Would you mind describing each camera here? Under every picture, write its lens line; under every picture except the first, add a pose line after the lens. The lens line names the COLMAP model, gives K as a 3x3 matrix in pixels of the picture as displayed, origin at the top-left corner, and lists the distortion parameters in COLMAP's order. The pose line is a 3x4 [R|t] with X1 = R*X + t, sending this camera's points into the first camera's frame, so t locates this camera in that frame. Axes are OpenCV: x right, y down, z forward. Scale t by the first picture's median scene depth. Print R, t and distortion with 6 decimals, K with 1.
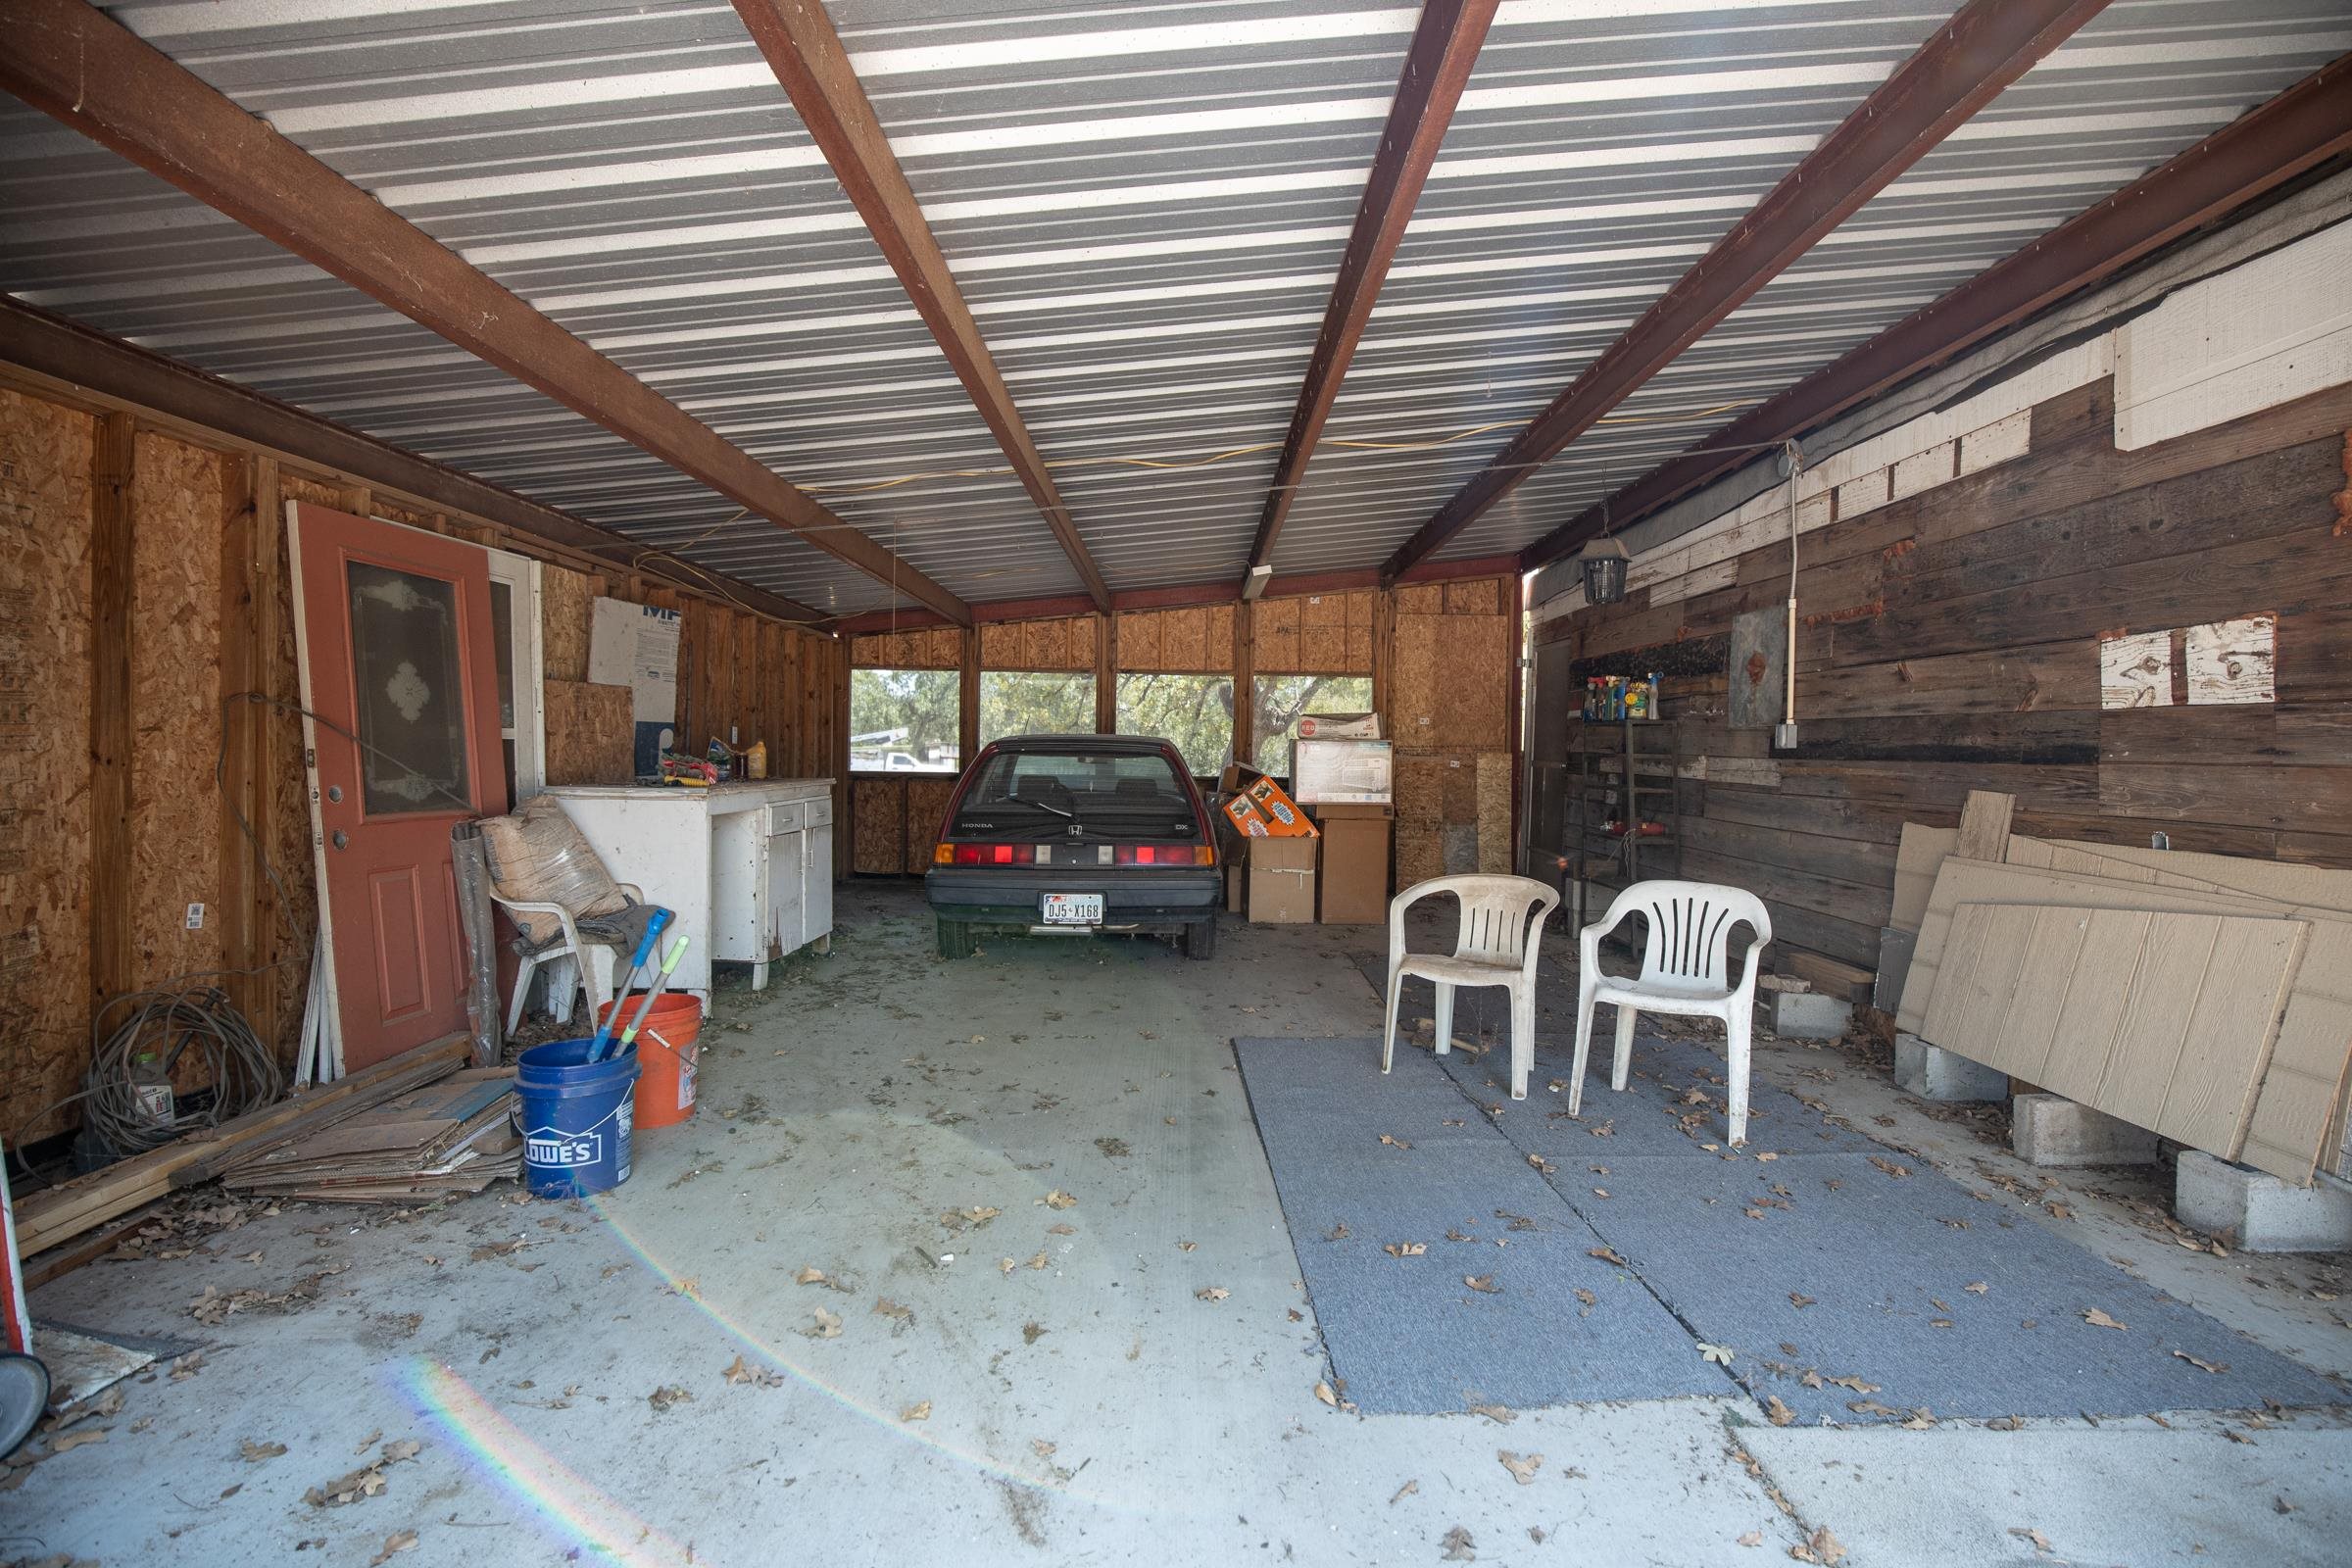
lens RADIAL K [[1132.3, 0, 1164.4], [0, 1132.3, 756.5], [0, 0, 1]] dist [-0.042200, 0.008875]
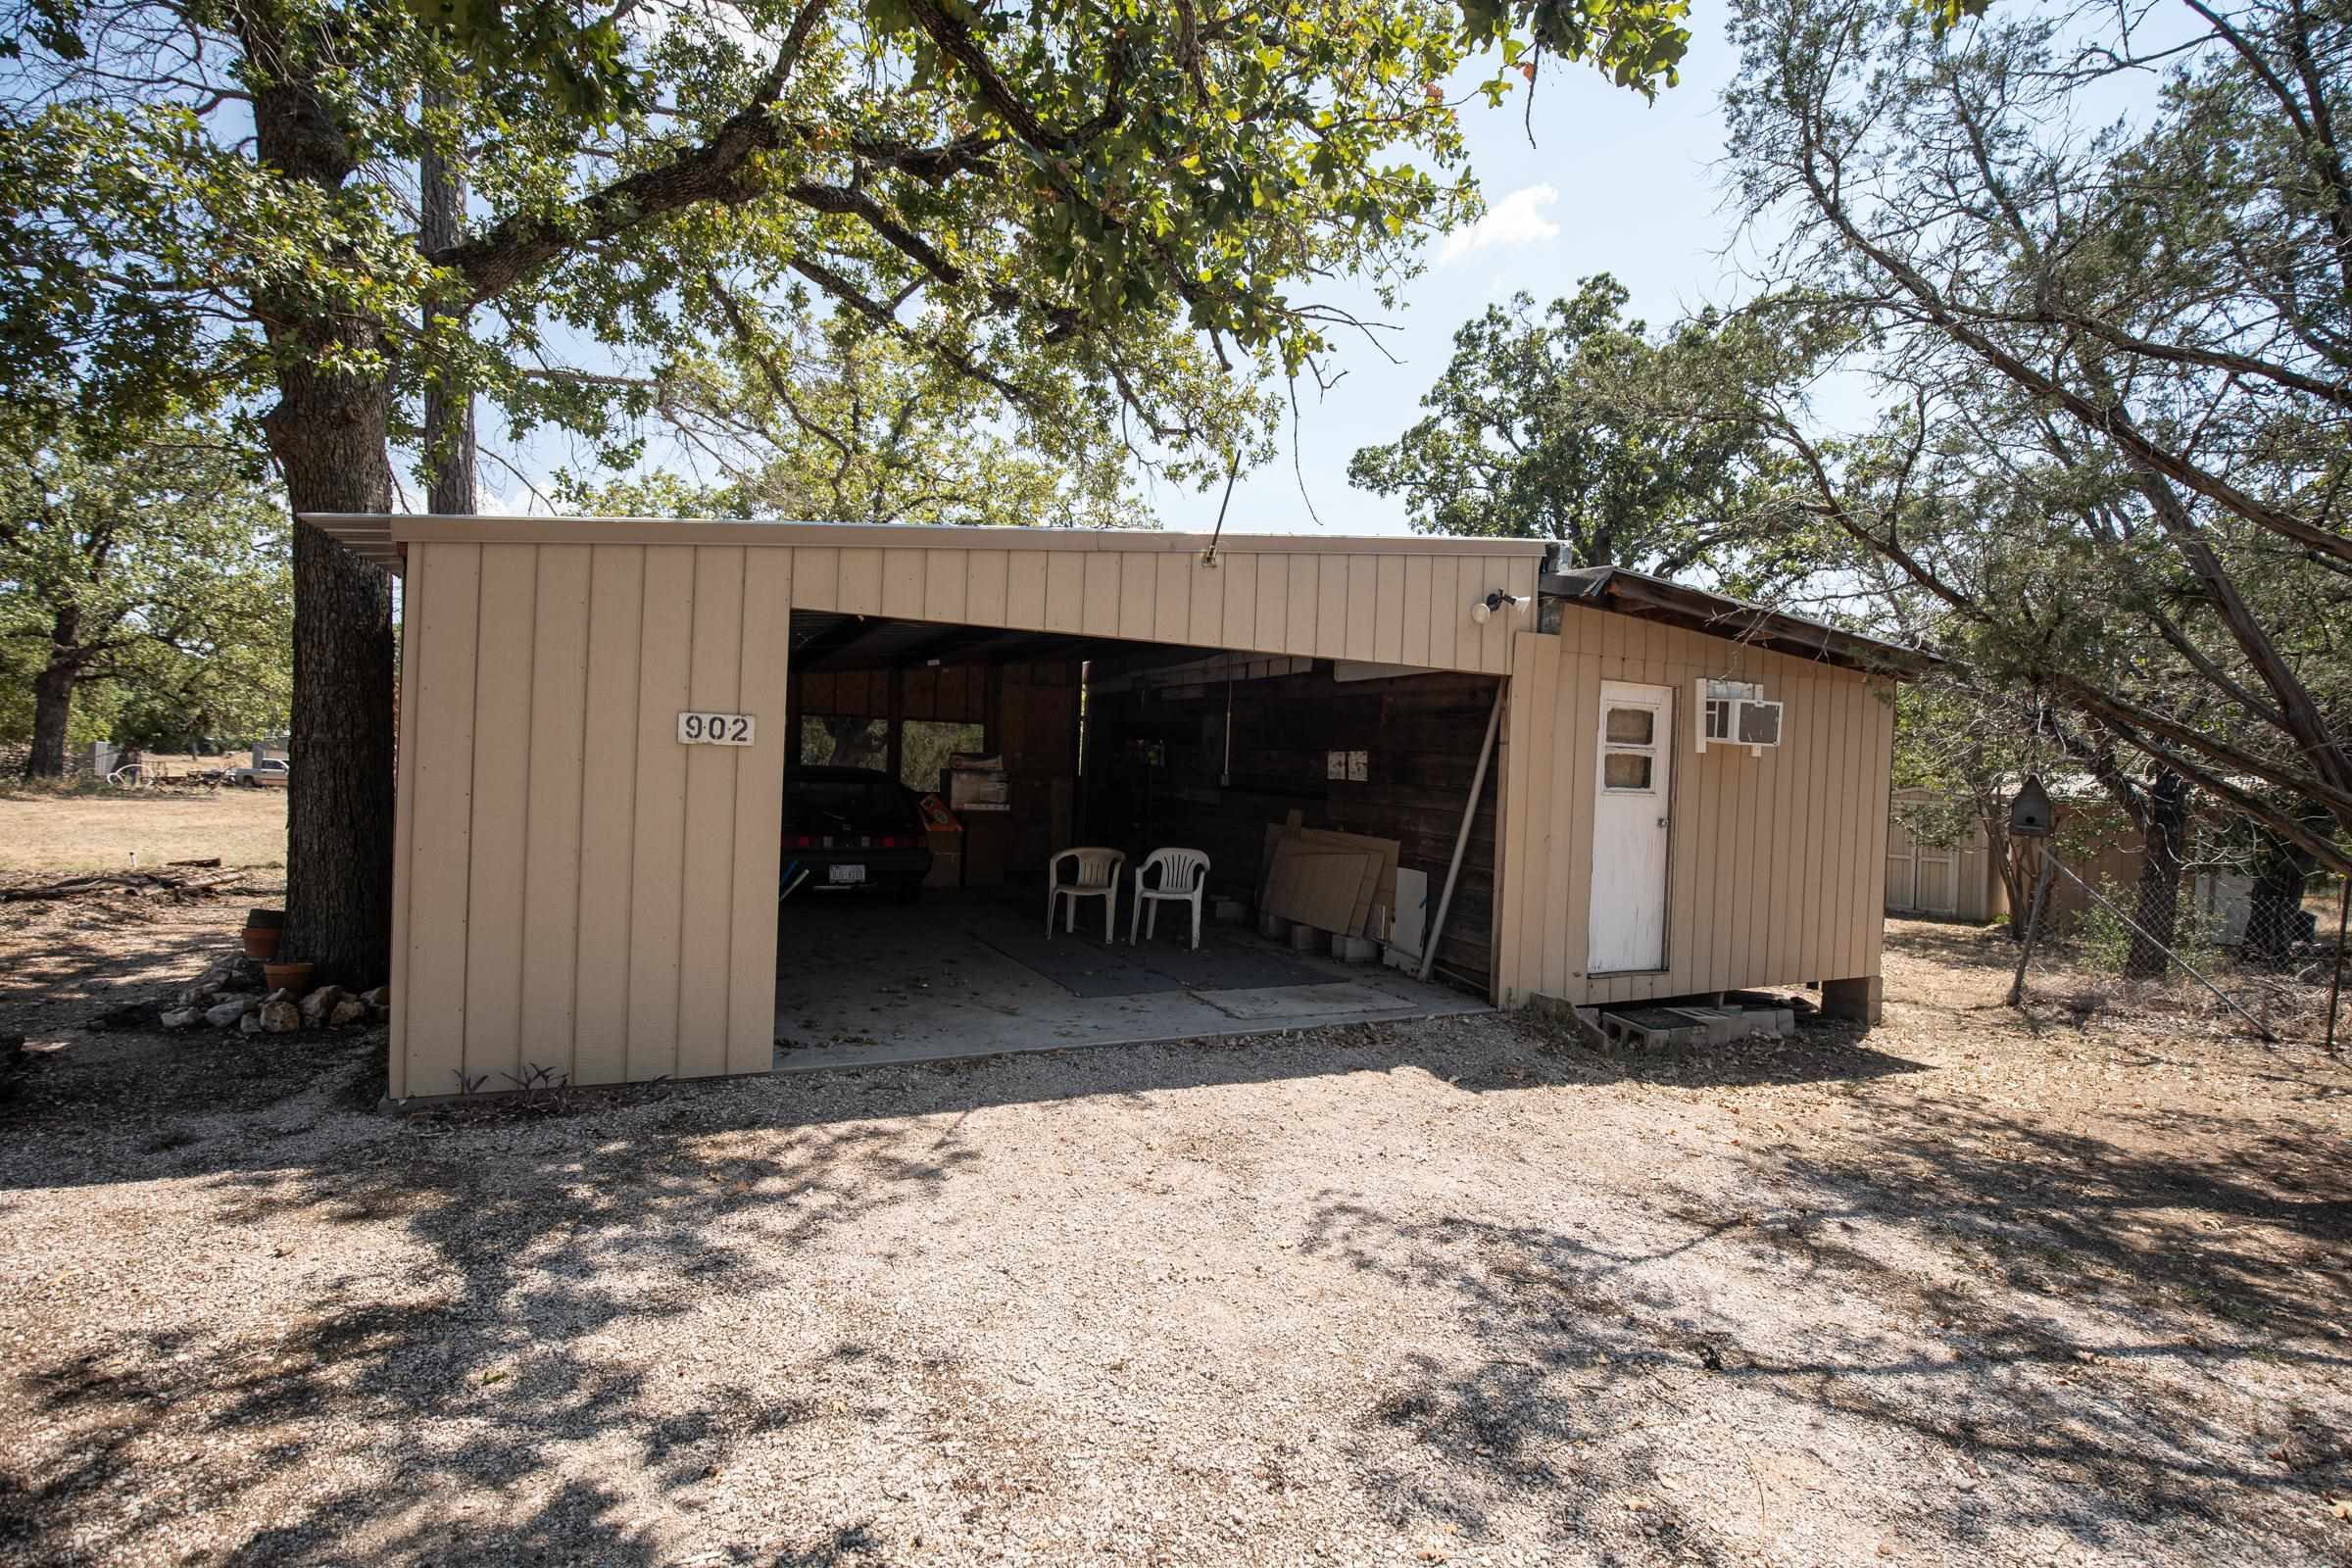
lens RADIAL K [[1119.0, 0, 1225.0], [0, 1119.0, 773.0], [0, 0, 1]] dist [-0.037578, 0.008448]
pose [[0.887334, 0.017392, 0.460798, -0.504431], [-0.023987, 0.999676, 0.008459, -0.063384], [-0.460502, -0.018559, 0.887465, -1.068054]]
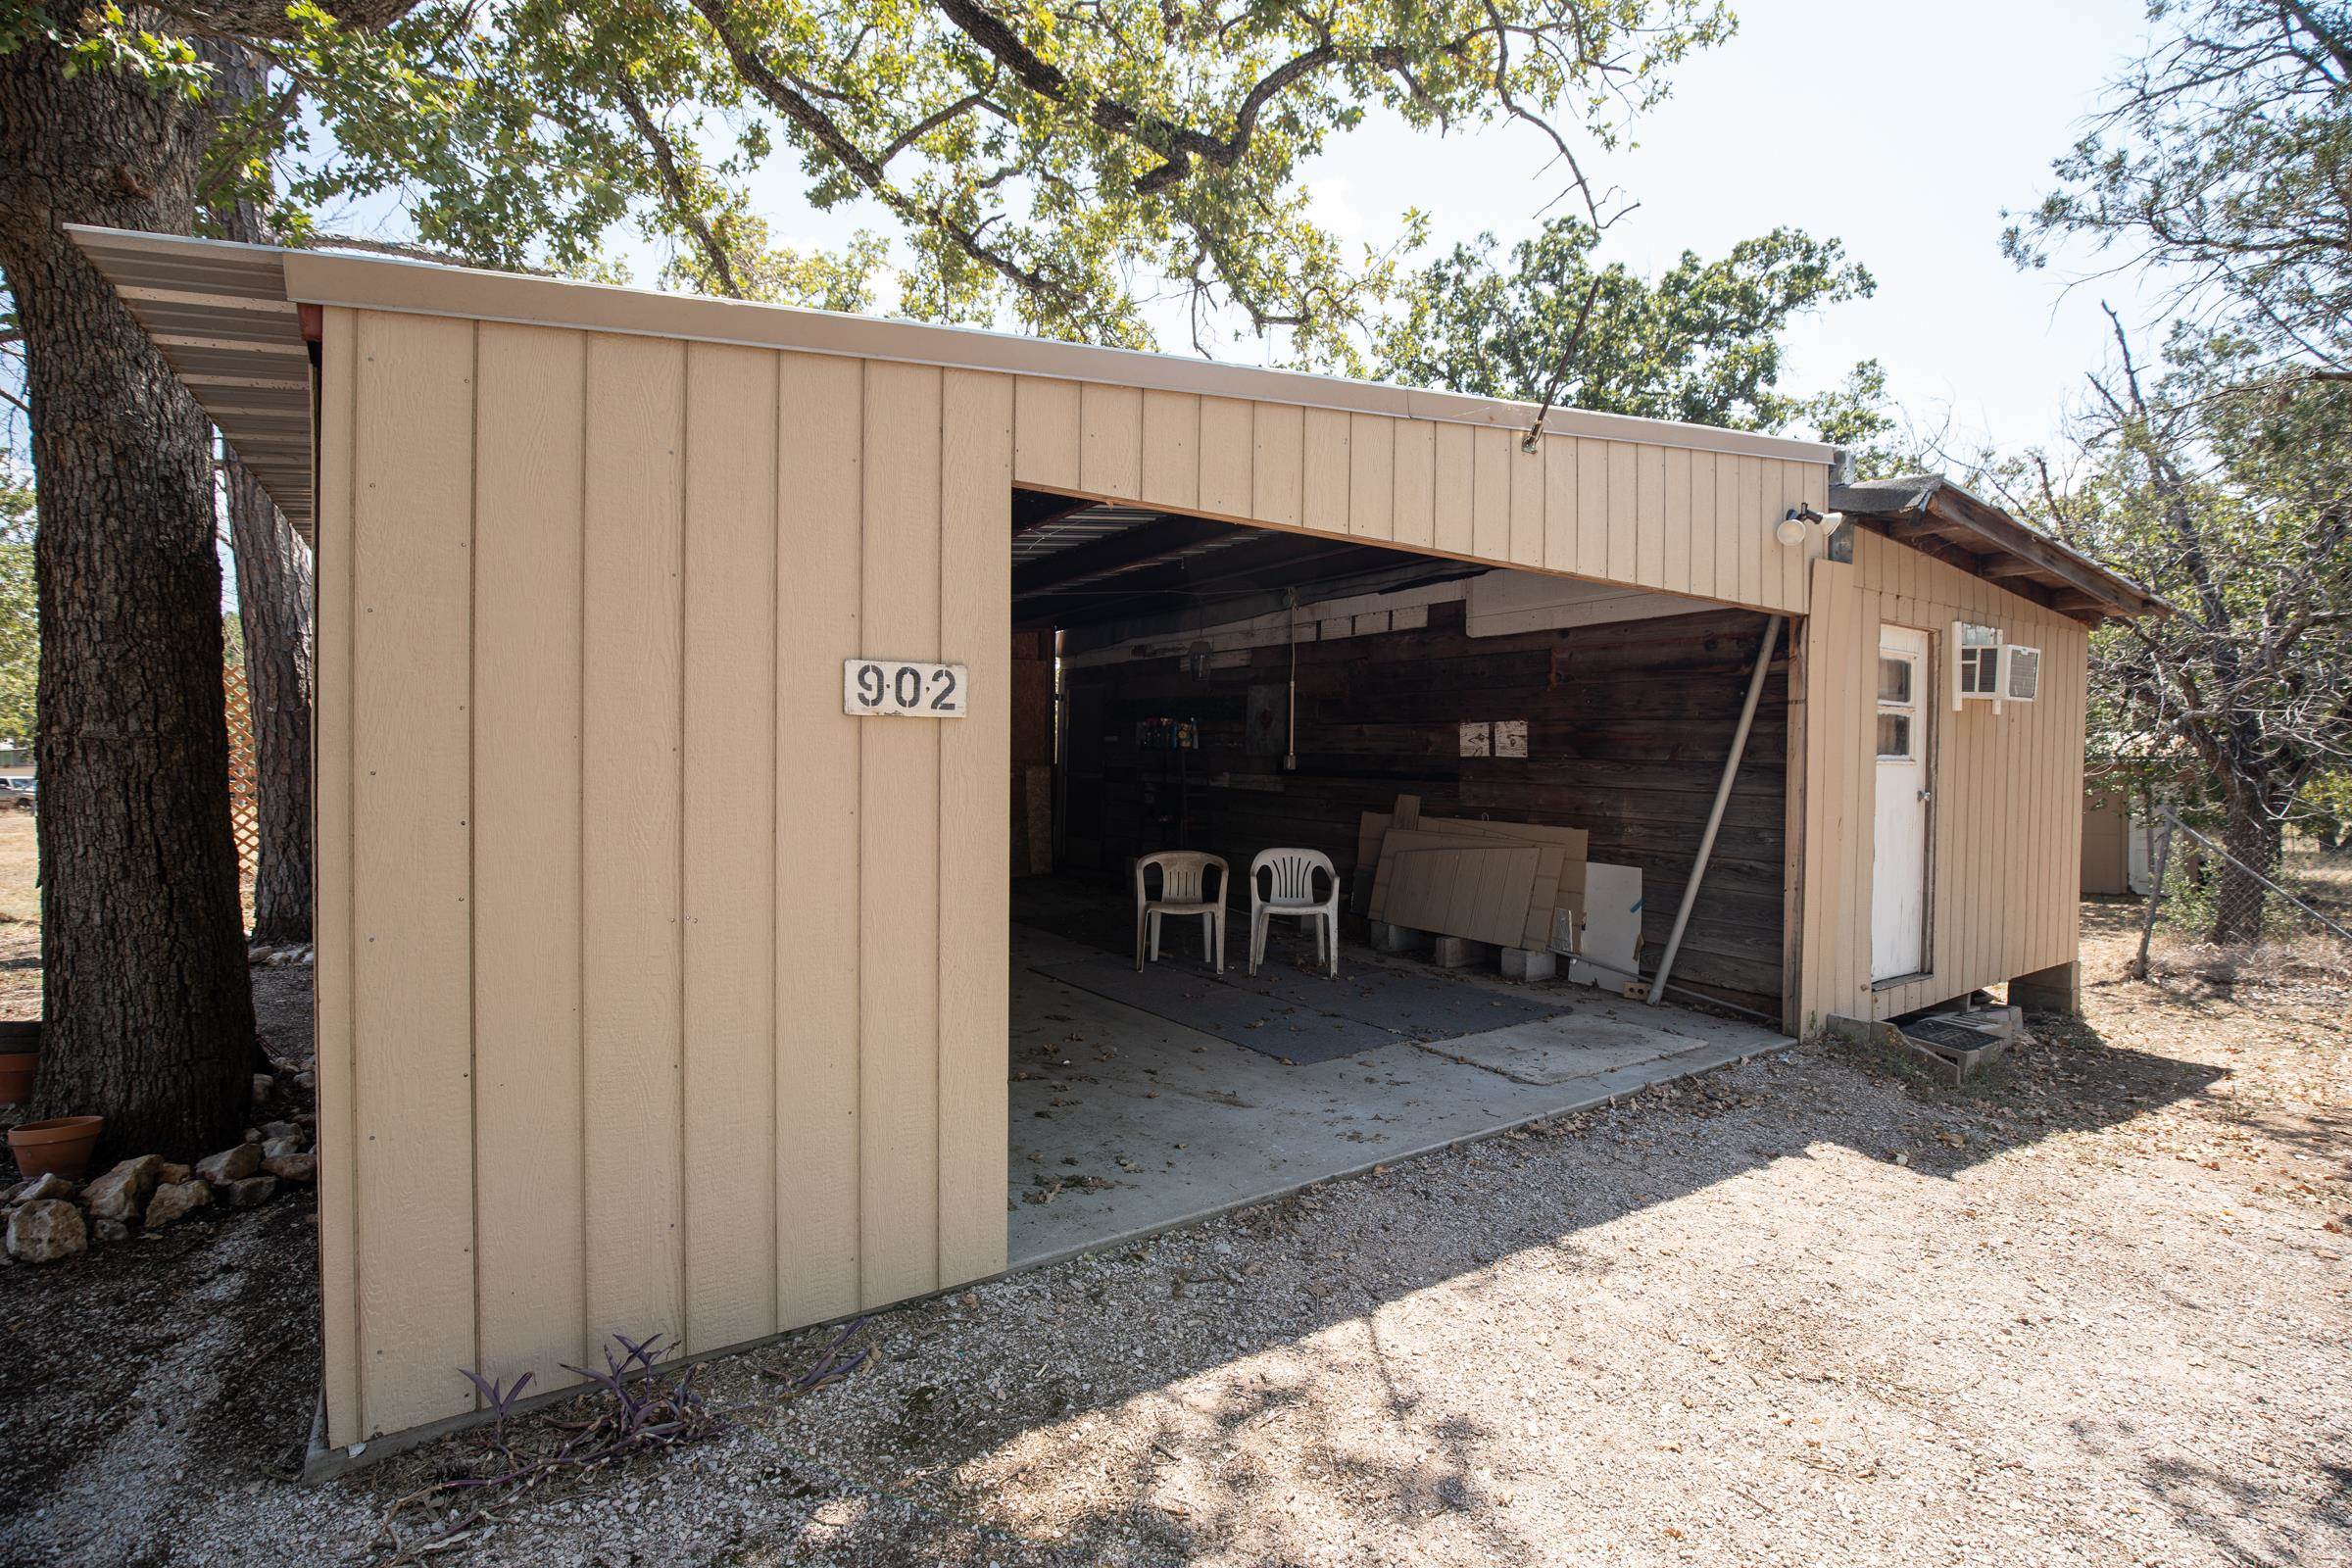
lens RADIAL K [[1119.0, 0, 1225.0], [0, 1119.0, 773.0], [0, 0, 1]] dist [-0.037578, 0.008448]
pose [[0.815495, -0.015770, 0.578550, -0.671136], [0.004498, 0.999771, 0.020910, -0.050026], [-0.578747, -0.014450, 0.815379, -0.434107]]
